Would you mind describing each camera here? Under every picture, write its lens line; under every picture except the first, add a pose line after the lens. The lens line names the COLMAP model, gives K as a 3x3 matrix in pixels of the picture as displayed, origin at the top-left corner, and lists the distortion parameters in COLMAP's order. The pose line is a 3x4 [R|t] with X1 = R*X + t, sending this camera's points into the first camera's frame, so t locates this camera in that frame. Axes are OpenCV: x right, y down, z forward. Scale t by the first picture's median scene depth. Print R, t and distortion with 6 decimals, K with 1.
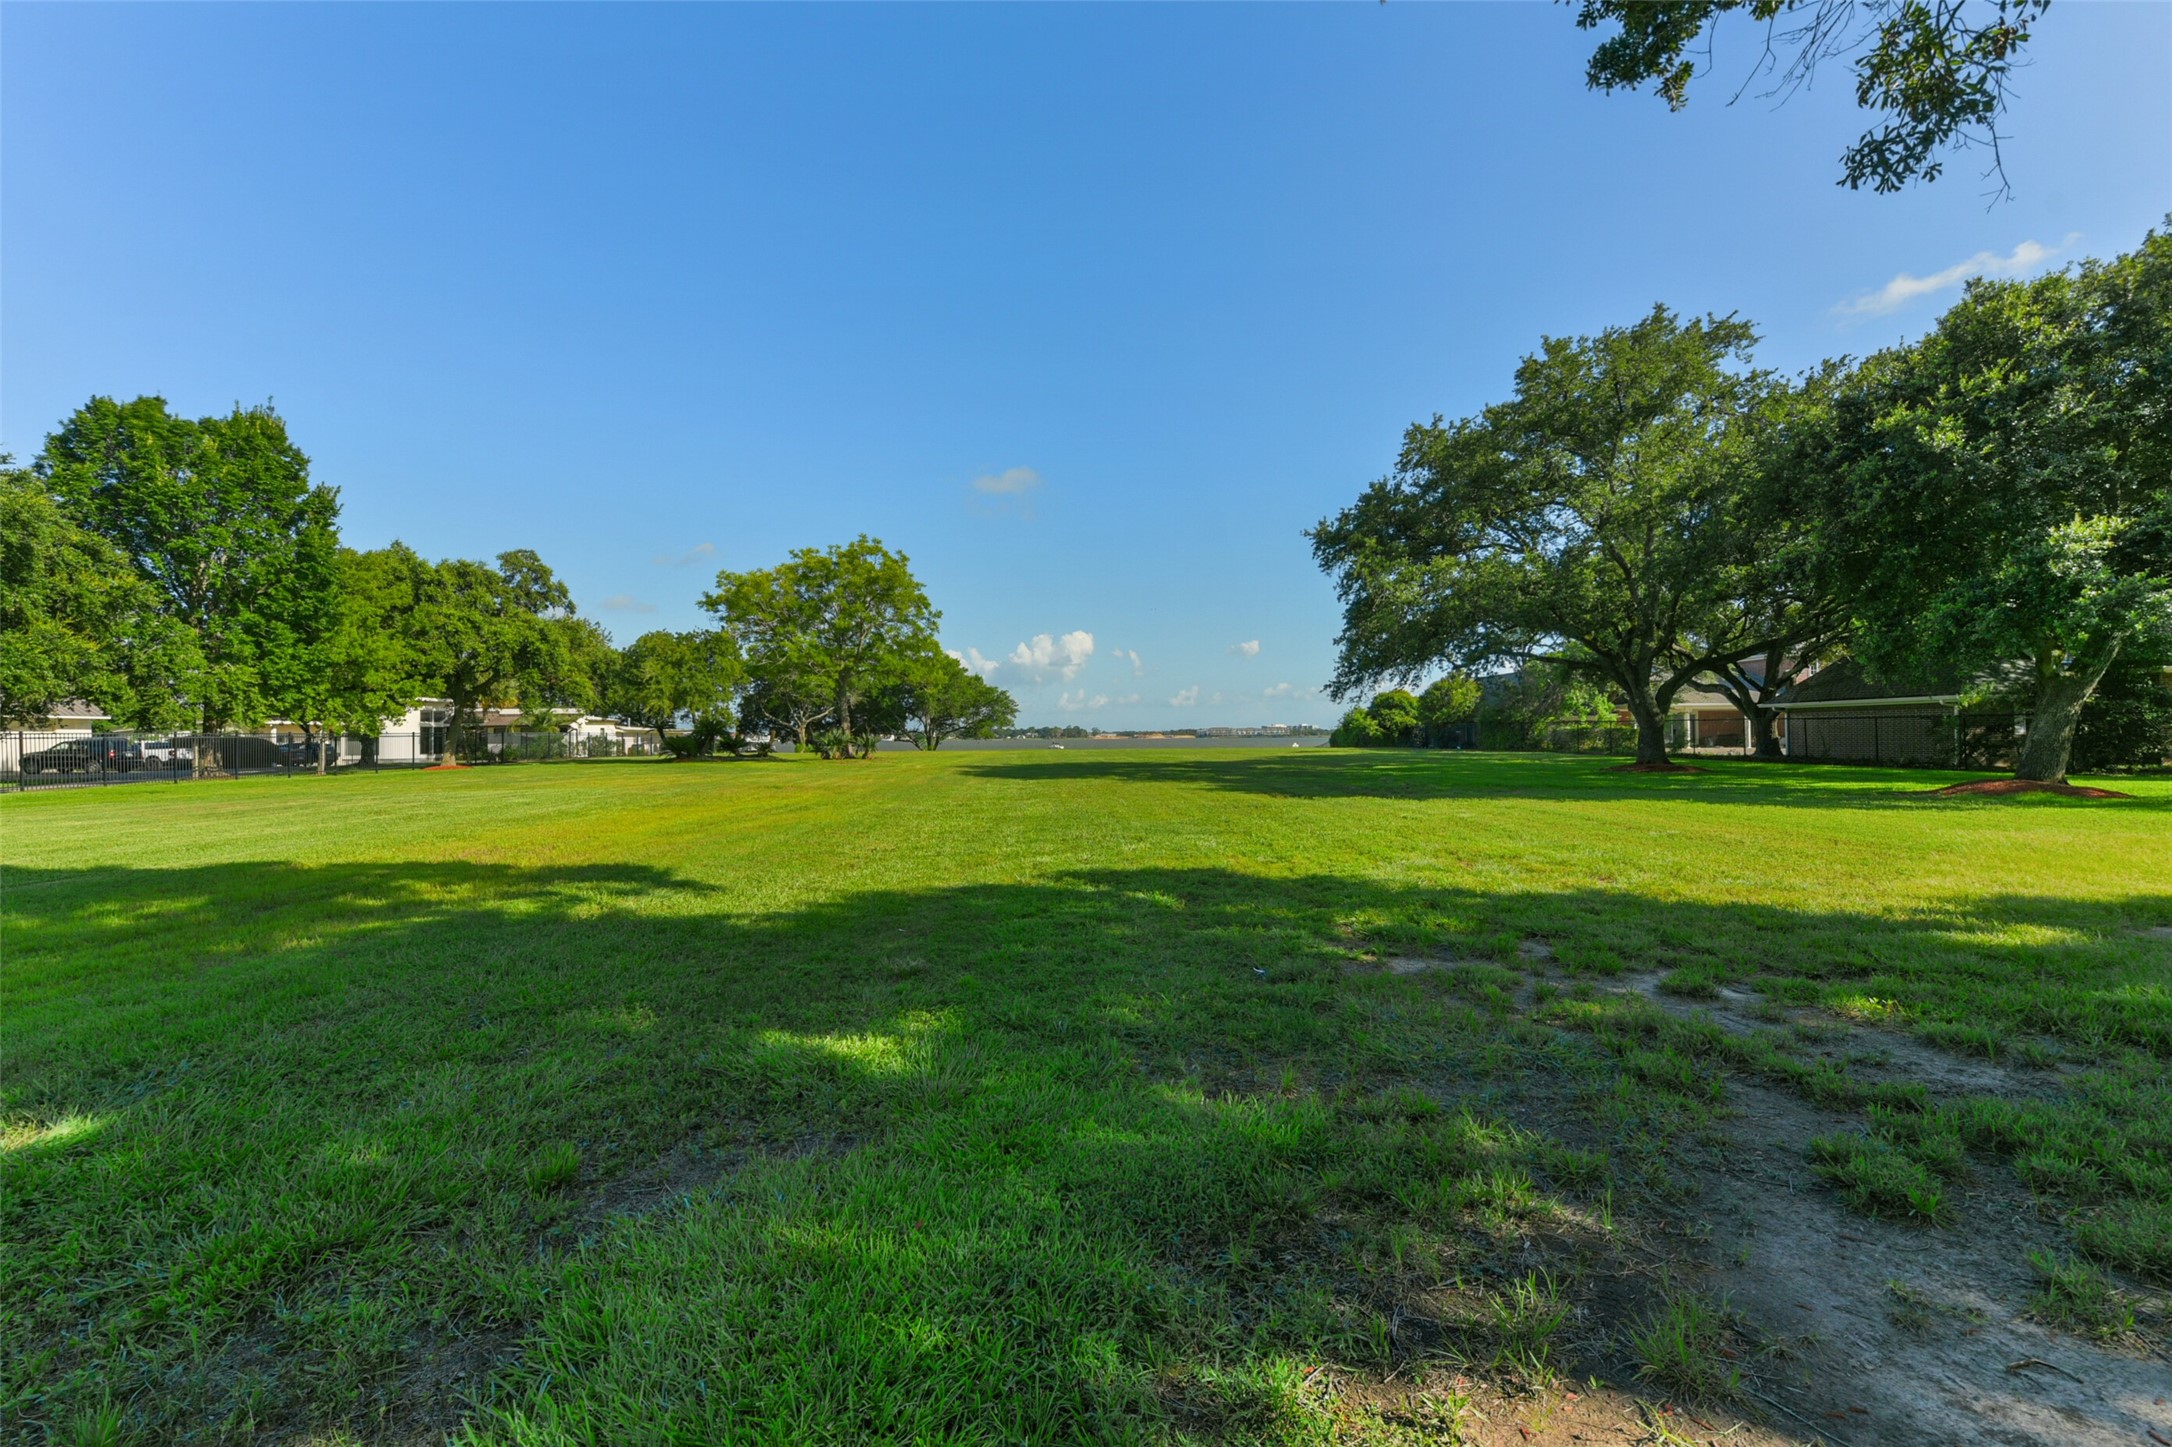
lens RADIAL K [[919.2, 0, 1088.4], [0, 919.2, 730.6], [0, 0, 1]] dist [0.005593, -0.000152]
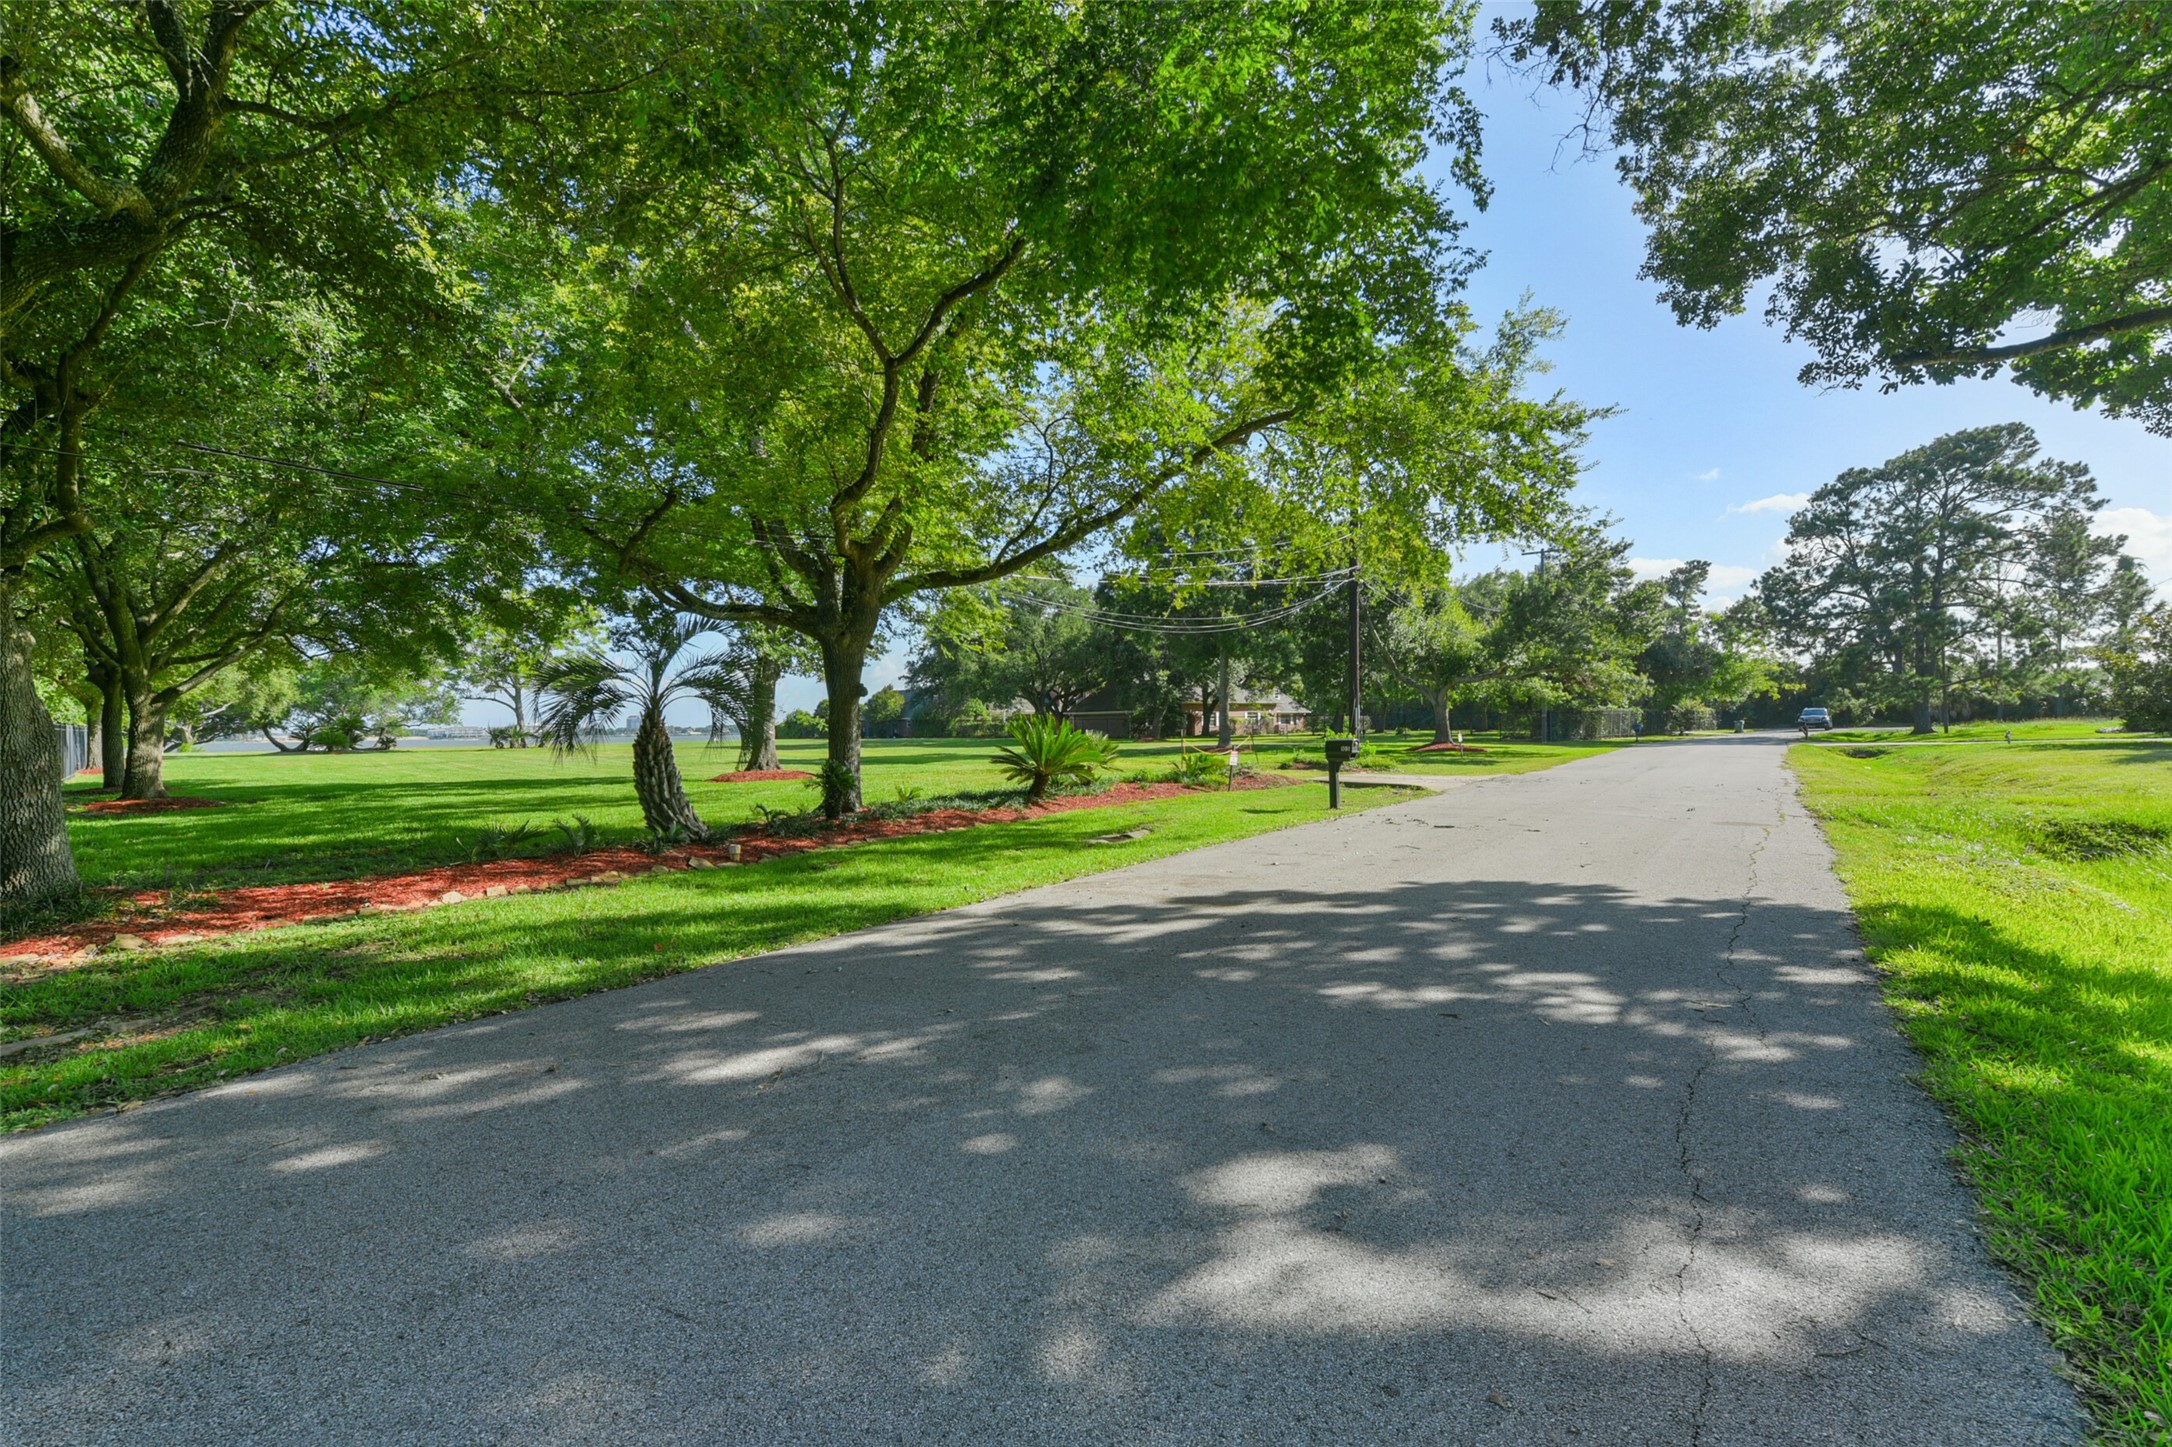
lens RADIAL K [[958.8, 0, 1103.3], [0, 958.8, 725.5], [0, 0, 1]] dist [0.004603, 0.000140]
pose [[0.725401, -0.001698, 0.688324, -0.616556], [0.004152, 0.999990, -0.001909, 0.005157], [-0.688314, 0.004243, 0.725401, -0.571678]]
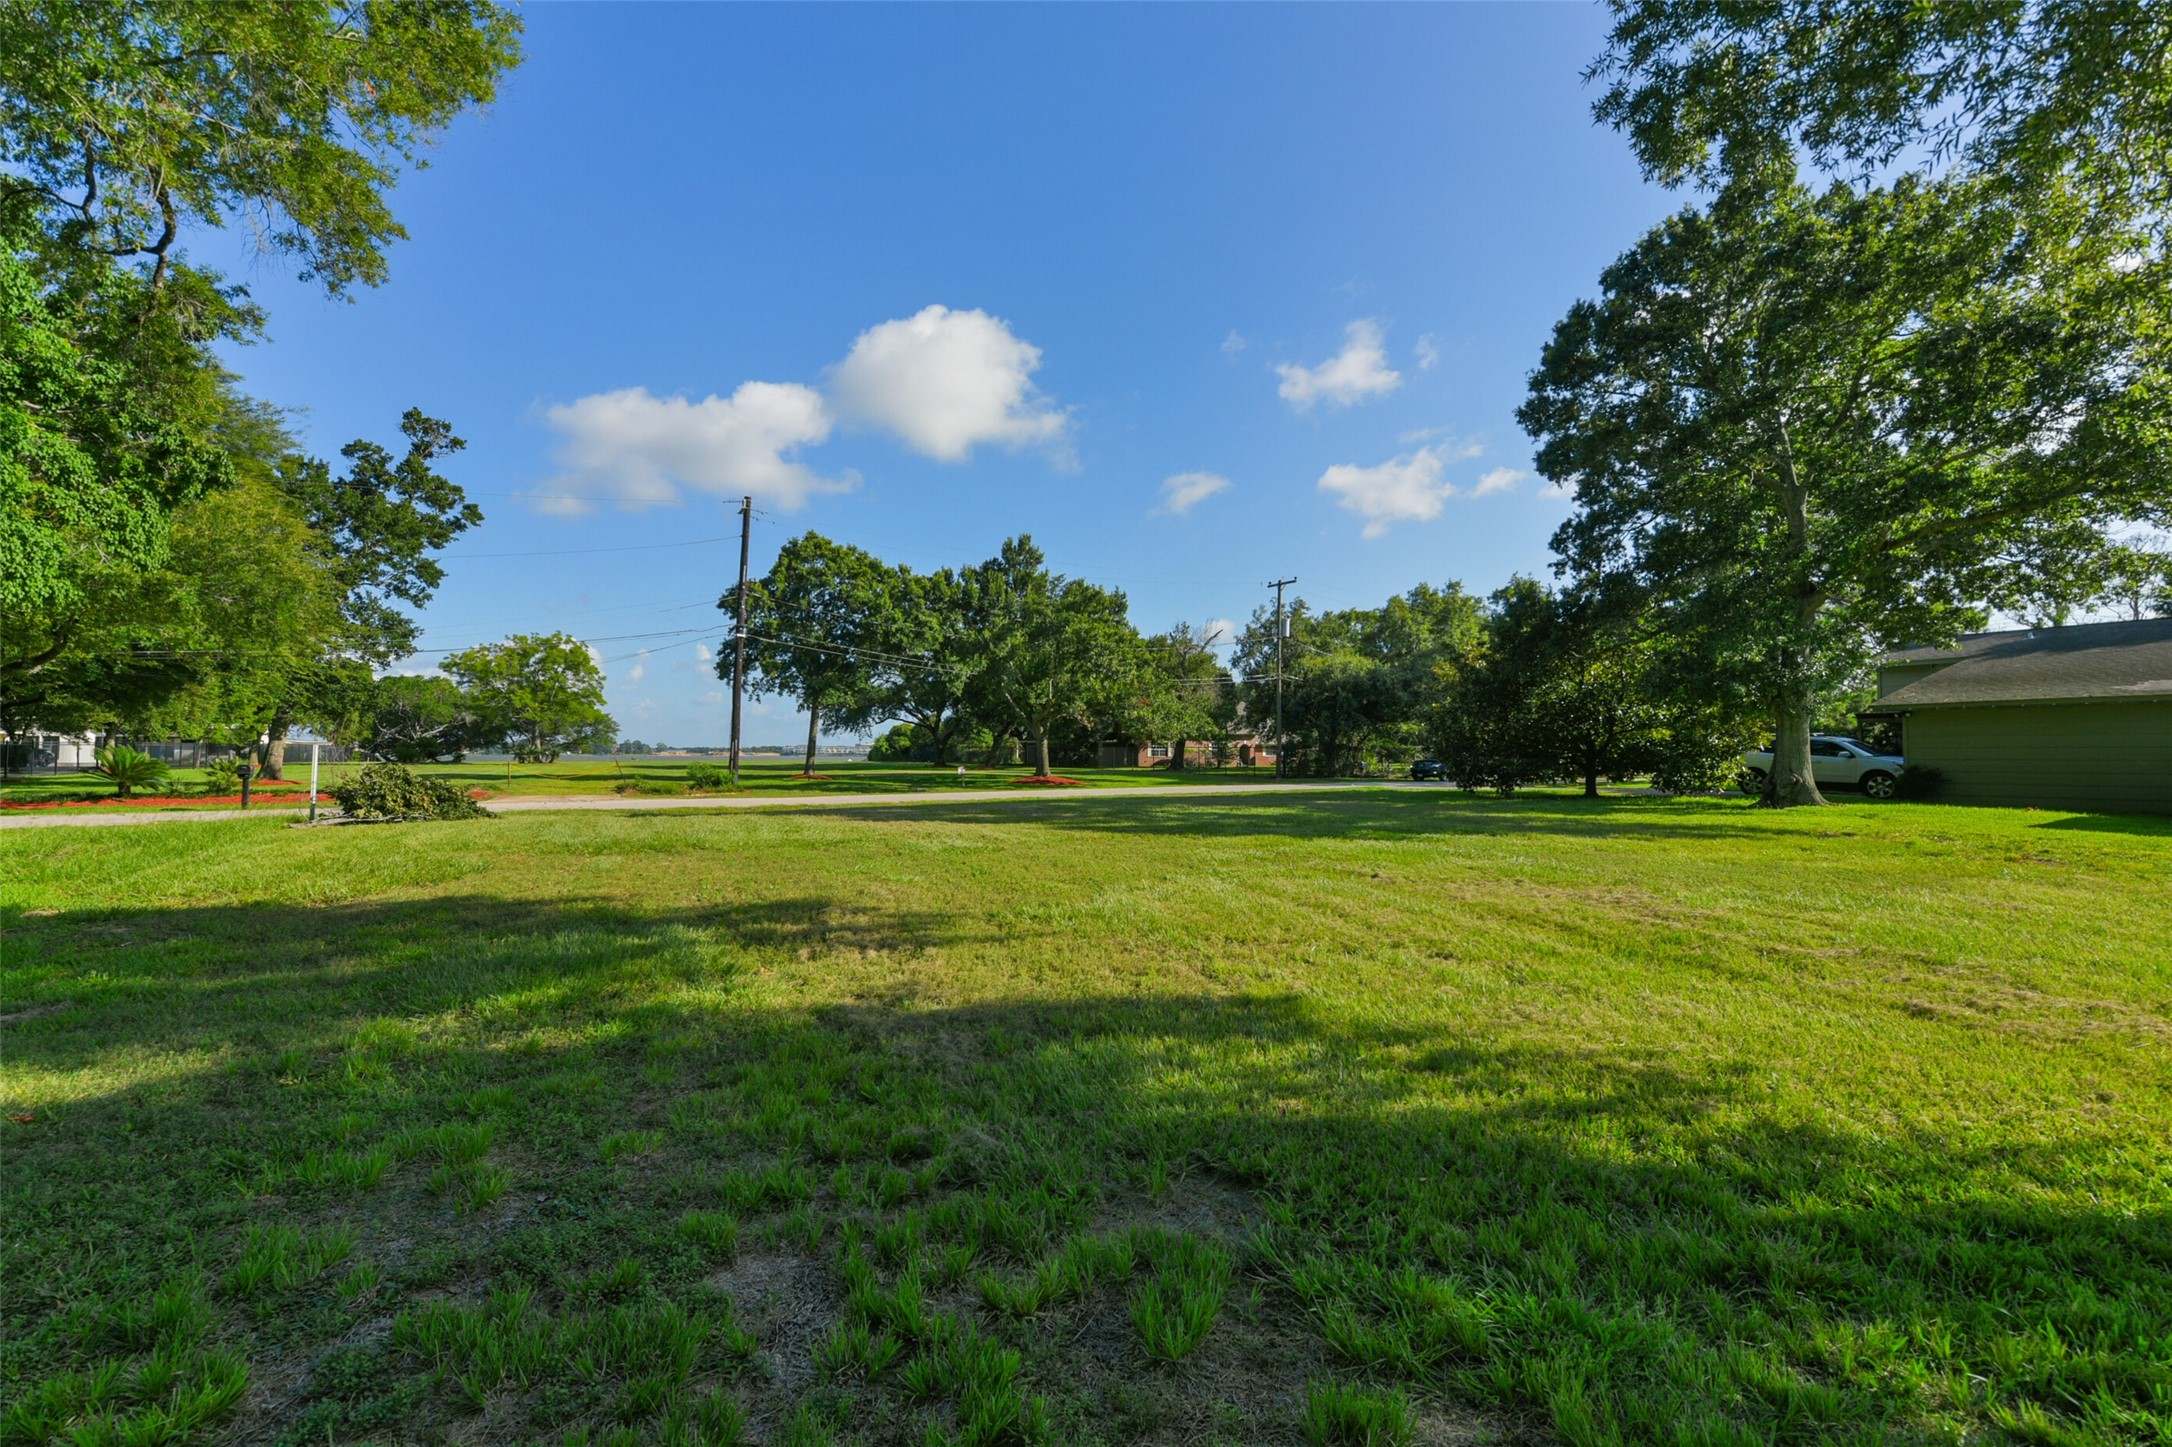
lens RADIAL K [[1005.5, 0, 1118.5], [0, 1005.5, 711.5], [0, 0, 1]] dist [0.002183, 0.000115]
pose [[0.904171, 0.029943, 0.426119, -0.094973], [-0.013982, 0.999080, -0.040538, -0.001911], [-0.426941, 0.030695, 0.903758, -1.095390]]
